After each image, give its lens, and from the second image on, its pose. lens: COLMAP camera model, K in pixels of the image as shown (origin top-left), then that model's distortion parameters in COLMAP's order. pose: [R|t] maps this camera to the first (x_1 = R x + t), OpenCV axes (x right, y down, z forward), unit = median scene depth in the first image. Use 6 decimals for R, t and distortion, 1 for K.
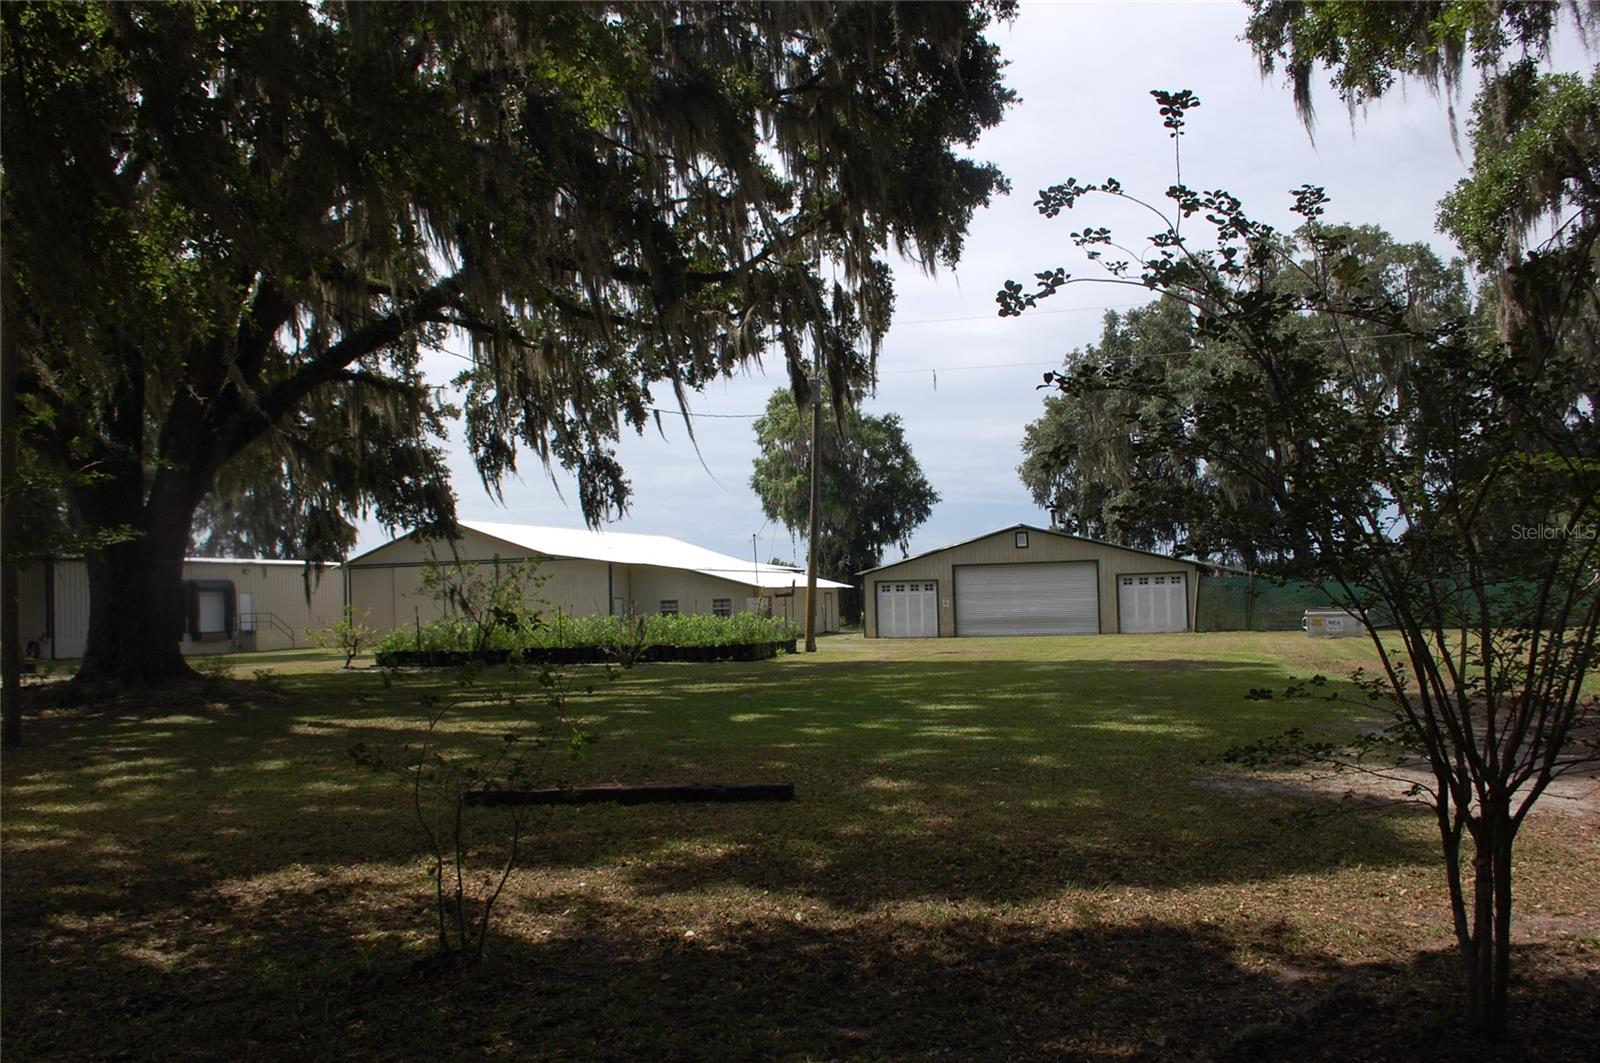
lens RADIAL K [[1418.5, 0, 794.3], [0, 1418.5, 527.4], [0, 0, 1]] dist [-0.054822, -0.012769]
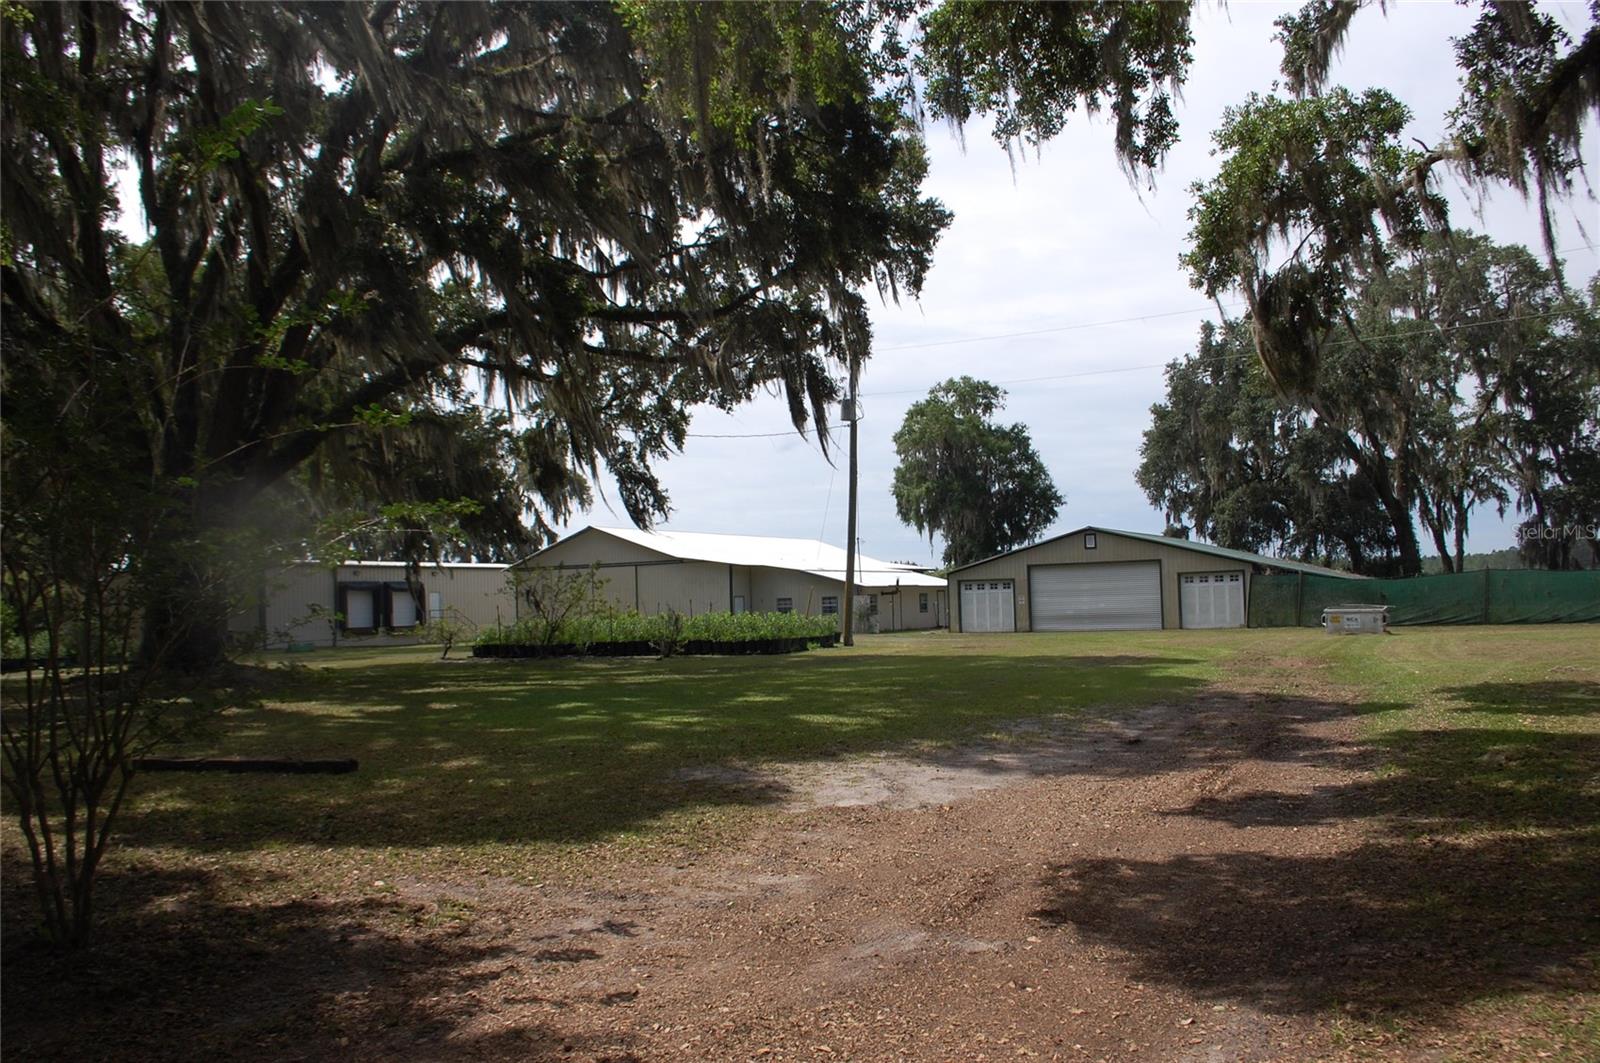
lens RADIAL K [[1308.7, 0, 805.0], [0, 1308.7, 531.9], [0, 0, 1]] dist [-0.071091, -0.001817]
pose [[0.986066, -0.010702, -0.166010, 0.108984], [0.011245, 0.999934, 0.002331, -0.002860], [0.165974, -0.004166, 0.986121, -0.005351]]
